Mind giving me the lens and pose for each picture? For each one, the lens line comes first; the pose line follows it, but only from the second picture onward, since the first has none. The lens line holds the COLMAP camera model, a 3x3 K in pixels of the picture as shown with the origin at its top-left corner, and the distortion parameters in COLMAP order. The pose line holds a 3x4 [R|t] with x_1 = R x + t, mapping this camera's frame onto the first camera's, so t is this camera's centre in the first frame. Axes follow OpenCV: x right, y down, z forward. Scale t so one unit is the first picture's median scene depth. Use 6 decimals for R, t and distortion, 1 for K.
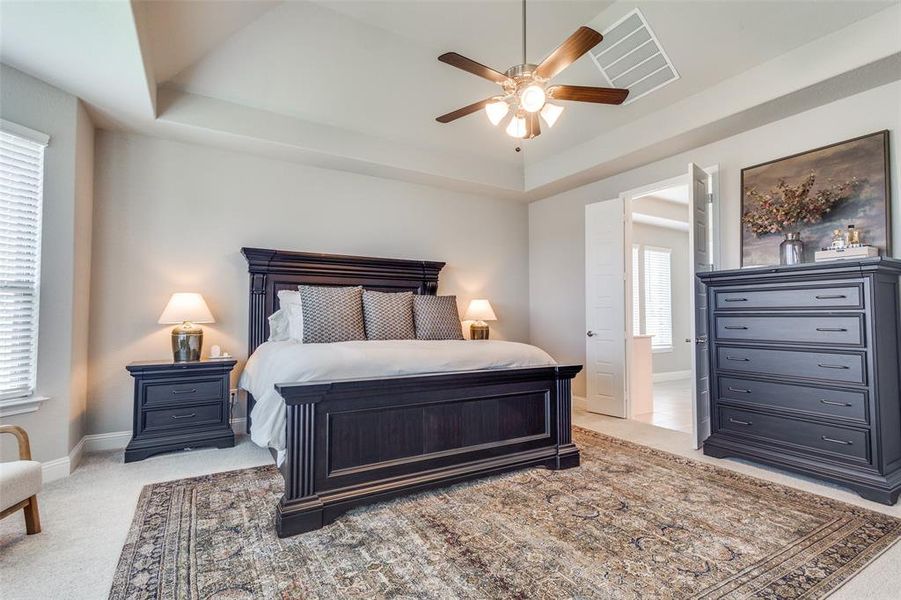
lens RADIAL K [[417.1, 0, 450.5], [0, 417.1, 300.0], [0, 0, 1]] dist [0.010959, -0.000395]
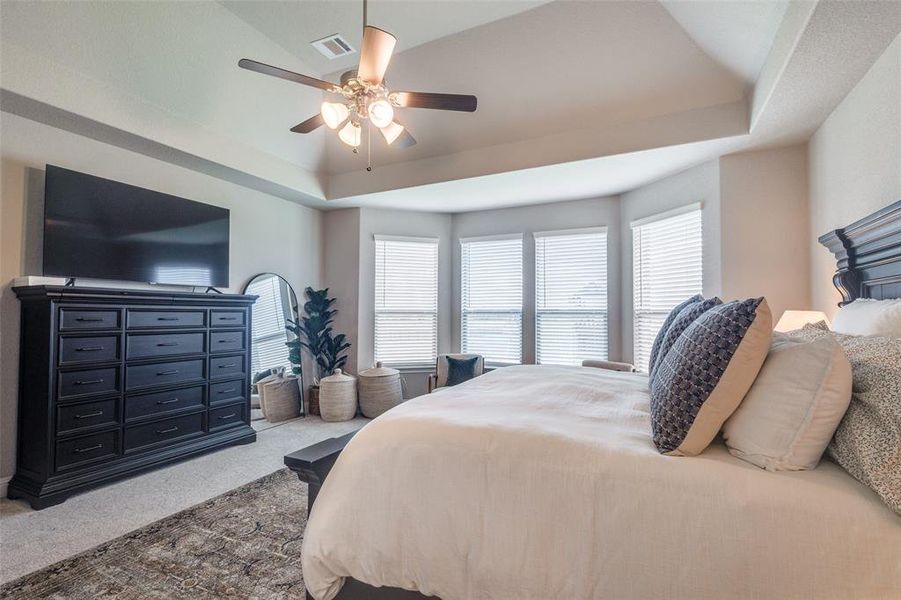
lens RADIAL K [[417.1, 0, 450.5], [0, 417.1, 300.0], [0, 0, 1]] dist [0.010959, -0.000395]
pose [[-0.835340, -0.022615, -0.549269, 0.664612], [0.015934, 0.997738, -0.065312, 0.006294], [0.549503, -0.063310, -0.833089, 2.381380]]
